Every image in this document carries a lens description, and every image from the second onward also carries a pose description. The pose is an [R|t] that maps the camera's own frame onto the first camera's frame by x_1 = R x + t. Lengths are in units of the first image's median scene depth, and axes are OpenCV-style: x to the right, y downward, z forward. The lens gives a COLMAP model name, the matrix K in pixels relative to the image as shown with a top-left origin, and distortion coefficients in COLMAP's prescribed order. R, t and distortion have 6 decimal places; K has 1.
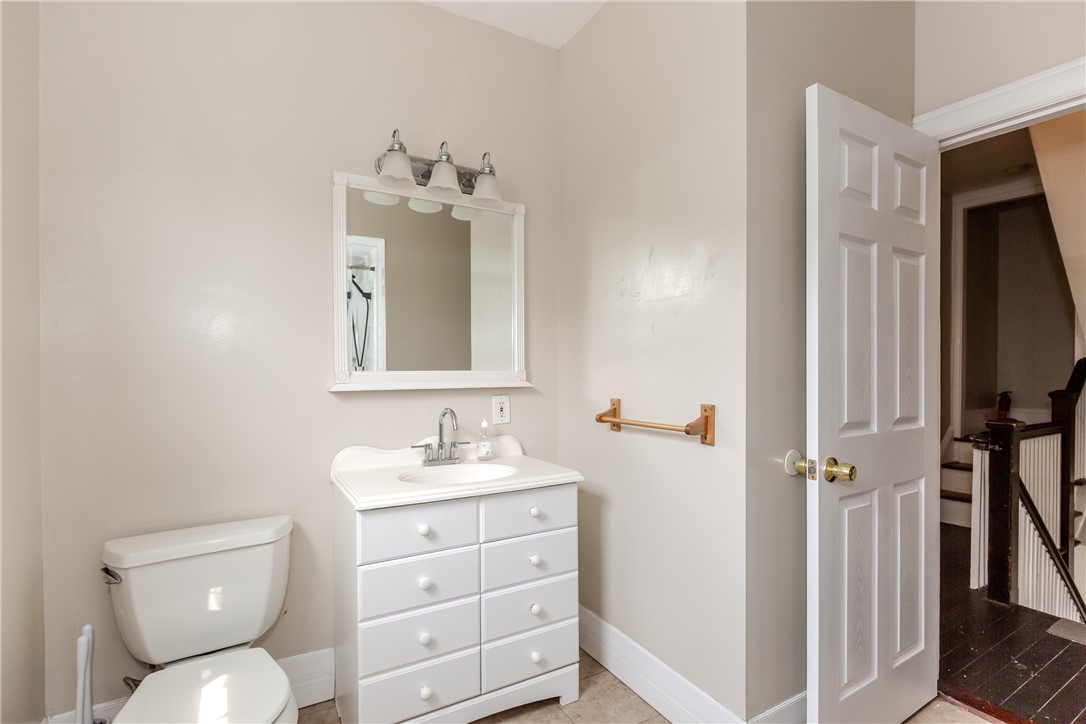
lens RADIAL K [[512.3, 0, 543.0], [0, 512.3, 362.0], [0, 0, 1]] dist [-0.000427, -0.000075]
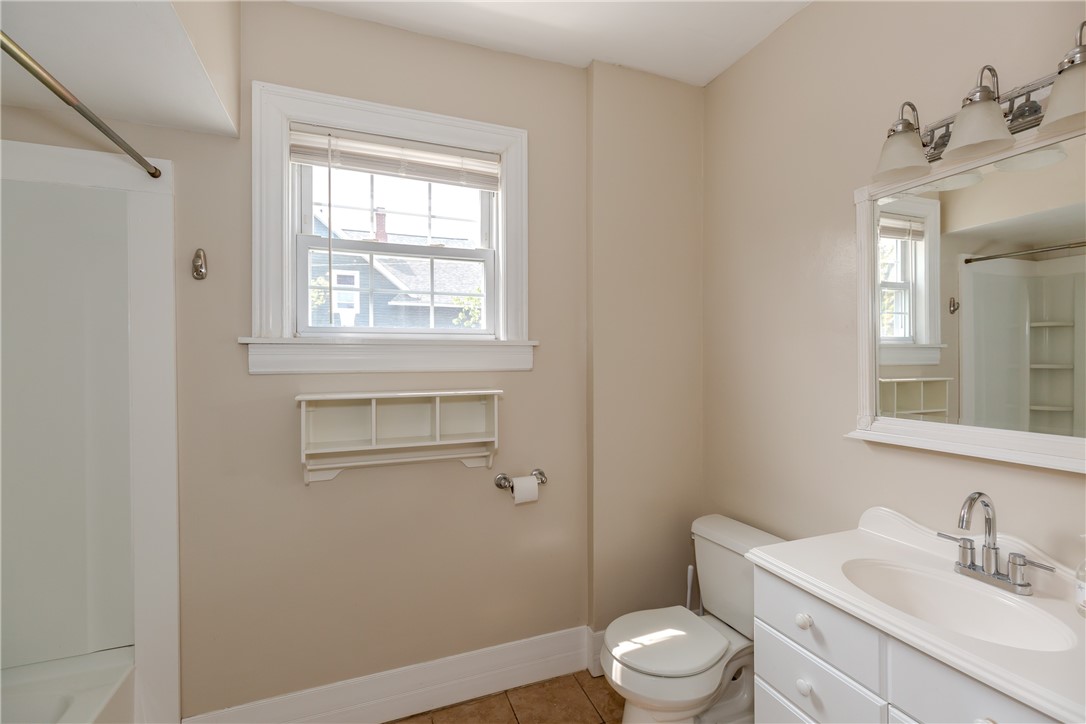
lens RADIAL K [[484.2, 0, 547.0], [0, 484.2, 358.9], [0, 0, 1]] dist [-0.001325, -0.000425]
pose [[-0.167175, -0.014946, -0.985814, 0.508348], [0.007547, 0.999836, -0.016438, -0.071565], [0.985898, -0.010188, -0.167035, 0.594344]]
